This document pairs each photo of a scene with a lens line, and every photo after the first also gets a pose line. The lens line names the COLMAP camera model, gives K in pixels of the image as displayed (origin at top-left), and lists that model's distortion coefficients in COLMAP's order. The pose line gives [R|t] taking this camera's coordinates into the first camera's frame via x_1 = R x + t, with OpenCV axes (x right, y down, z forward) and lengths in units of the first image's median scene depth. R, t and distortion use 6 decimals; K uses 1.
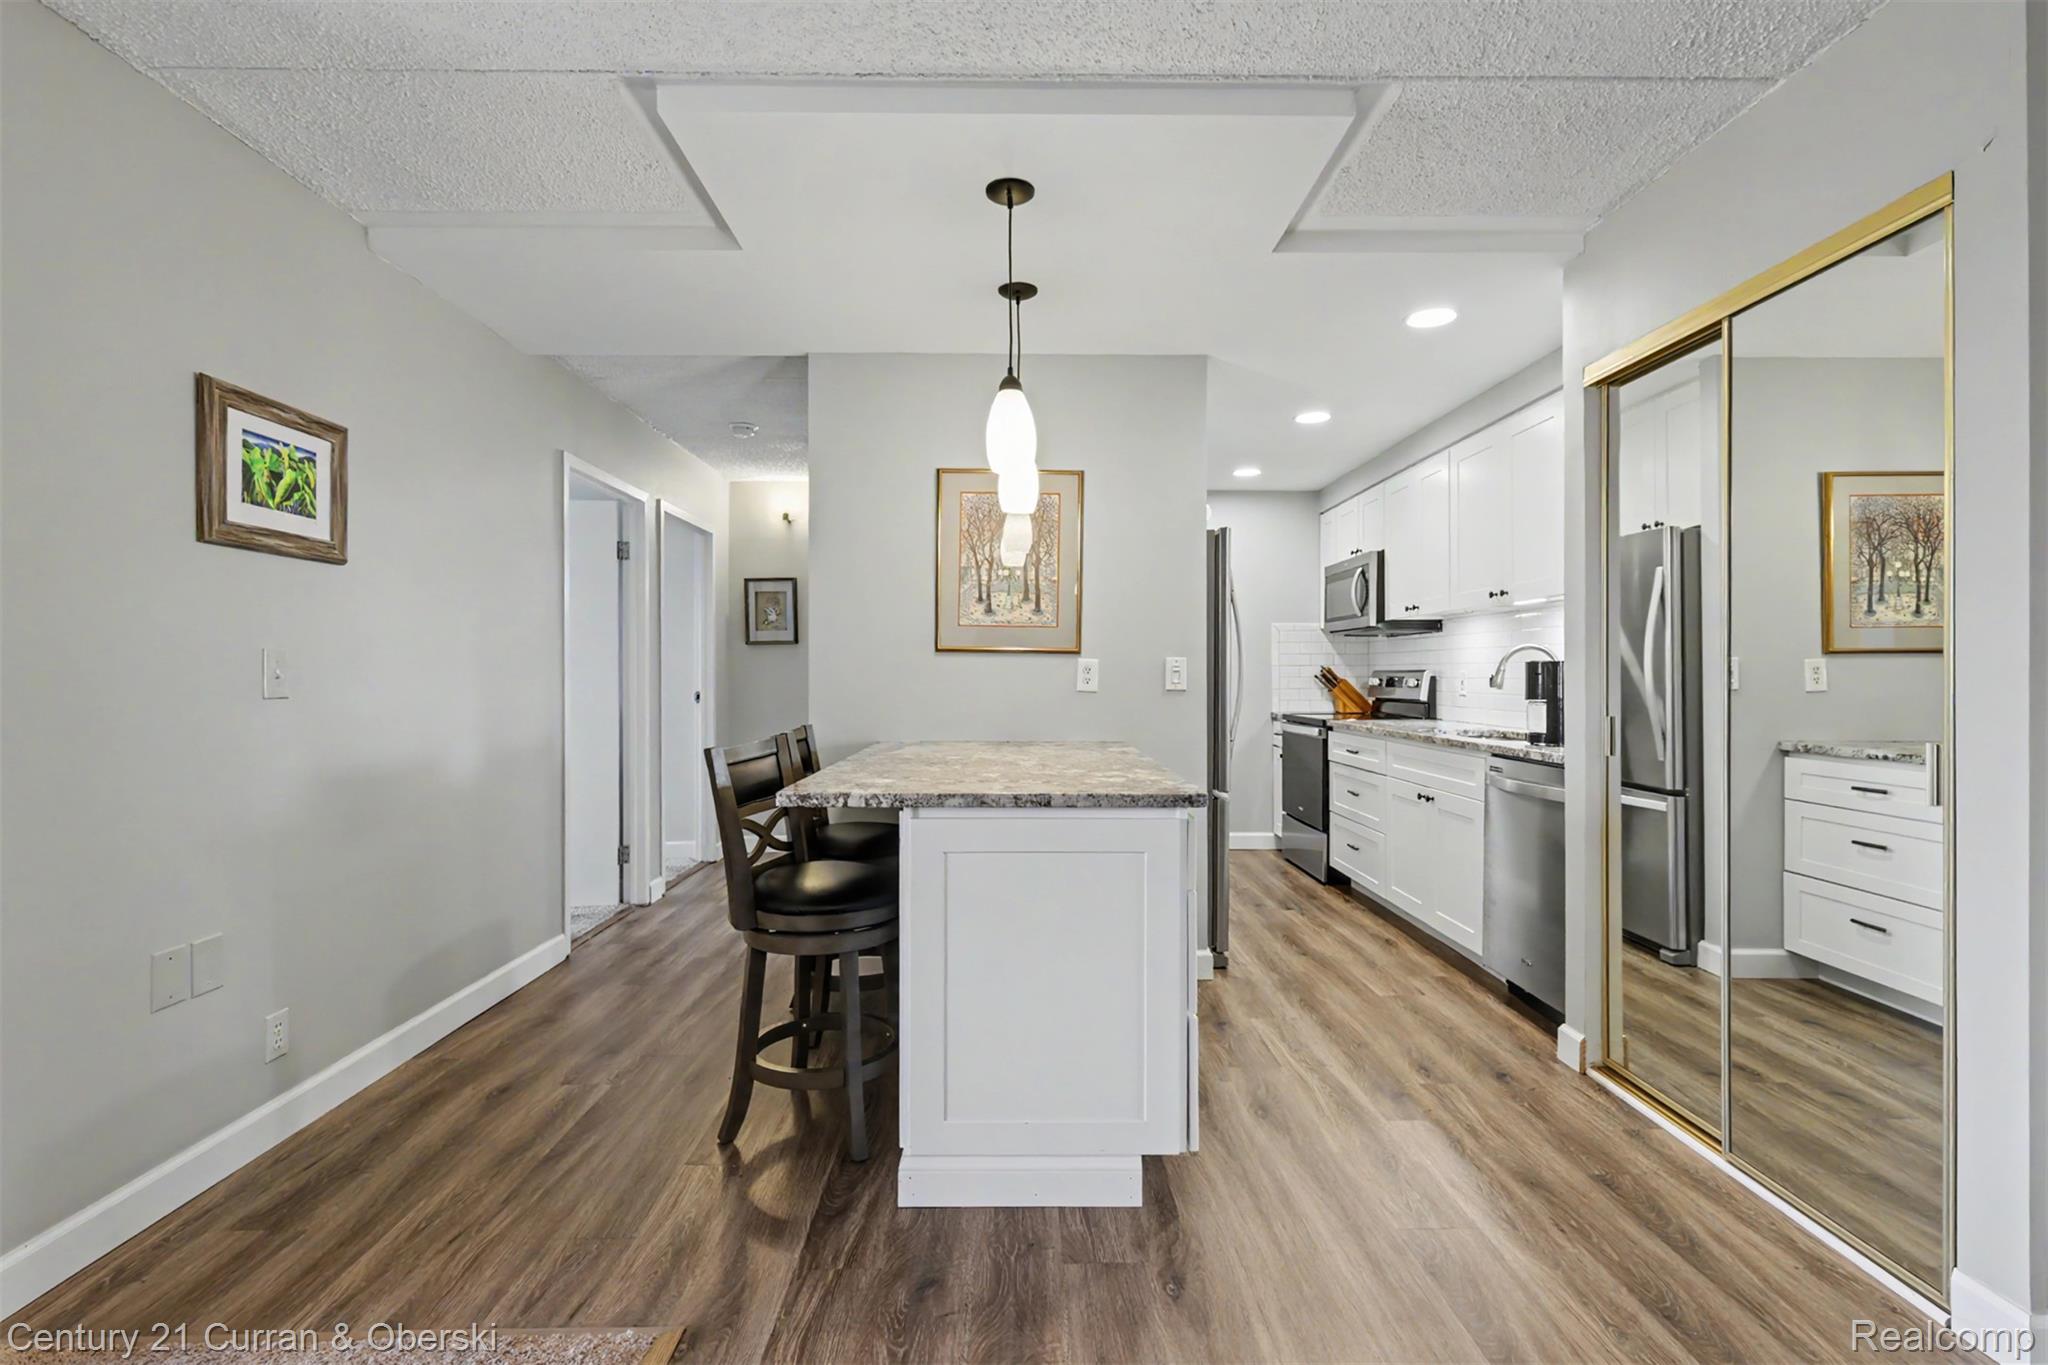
lens RADIAL K [[939.5, 0, 1025.1], [0, 939.5, 677.4], [0, 0, 1]] dist [0.002476, 0.000515]
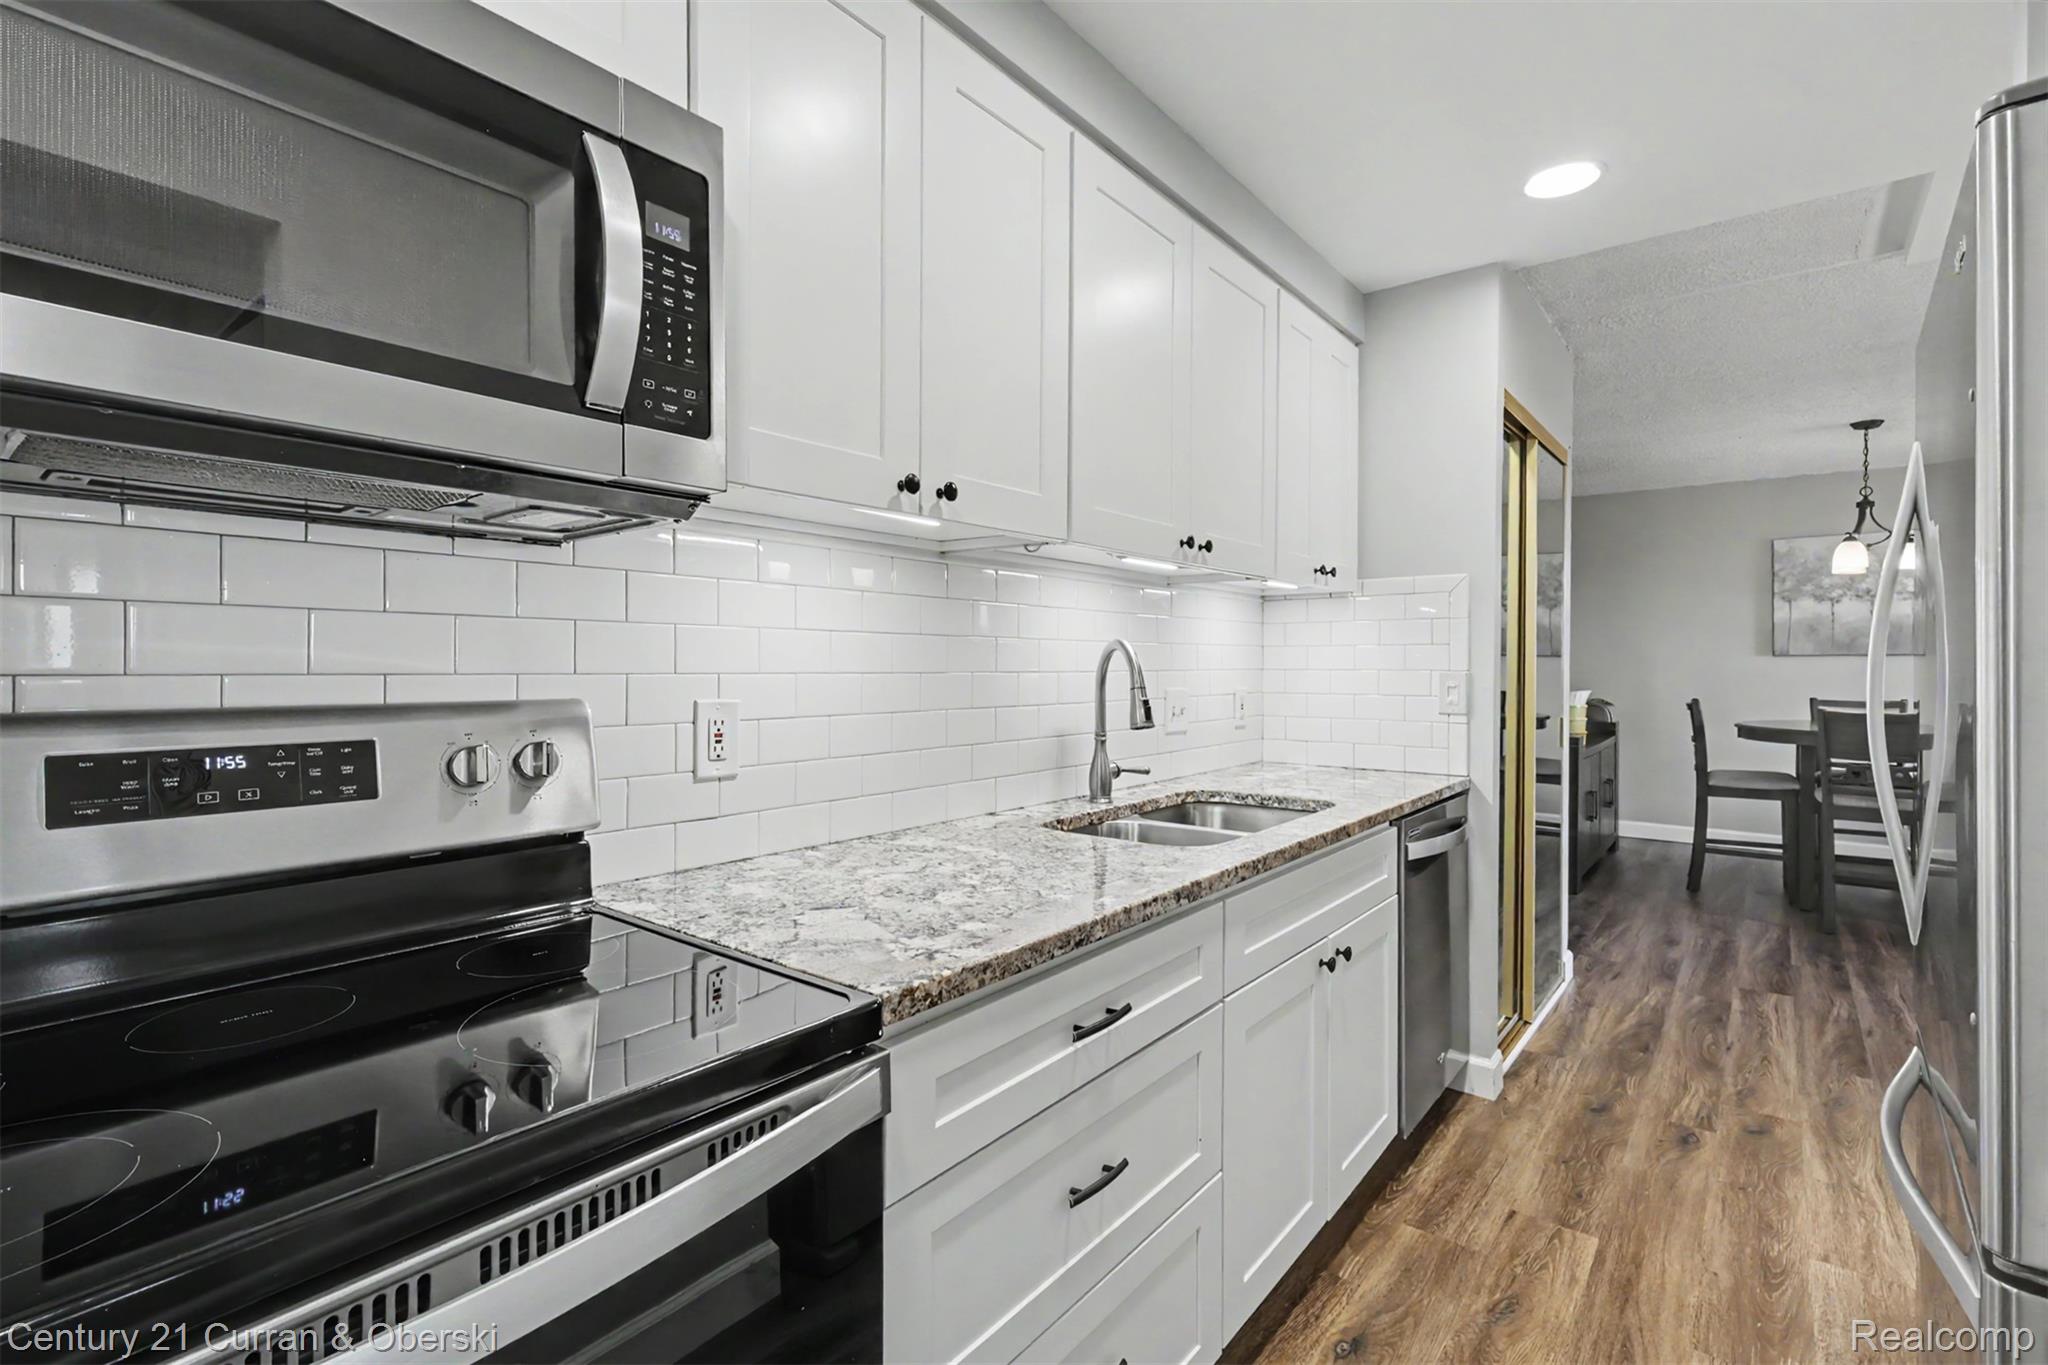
lens RADIAL K [[930.3, 0, 1024.5], [0, 930.3, 665.3], [0, 0, 1]] dist [-0.003715, -0.000421]
pose [[-0.769280, -0.002231, 0.638908, 0.269747], [0.000742, 0.999990, 0.004384, -0.026180], [-0.638912, 0.003847, -0.769270, 1.608435]]
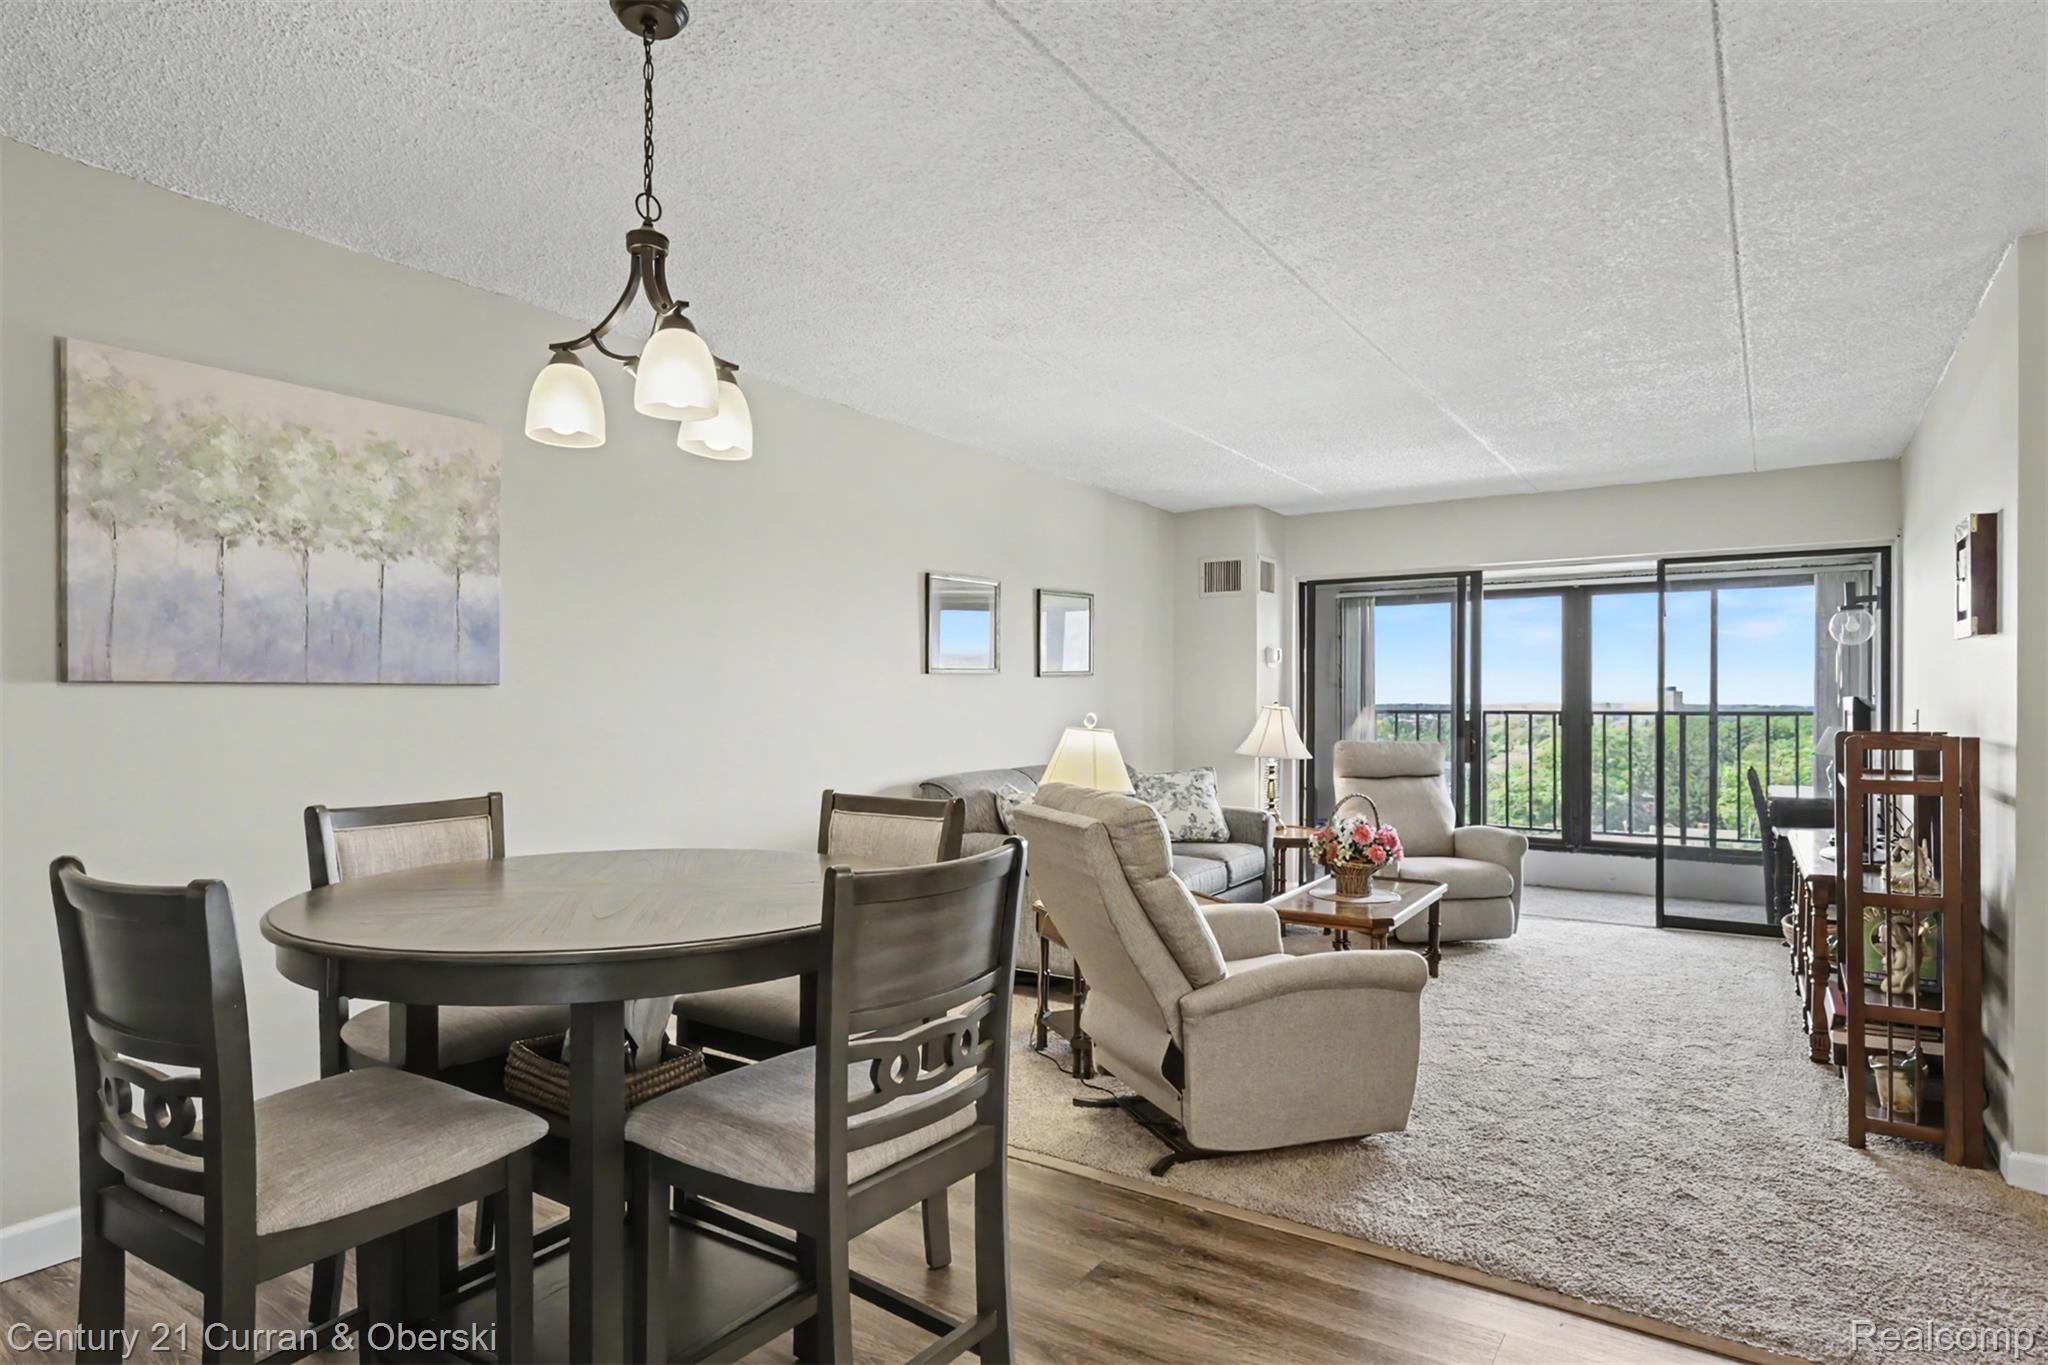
lens RADIAL K [[1128.0, 0, 1022.2], [0, 1128.0, 704.0], [0, 0, 1]] dist [-0.004067, 0.000051]
pose [[-0.560973, 0.001131, -0.827834, 0.544107], [-0.002710, 0.999991, 0.003203, -0.025234], [0.827830, 0.004041, -0.560965, 0.302099]]
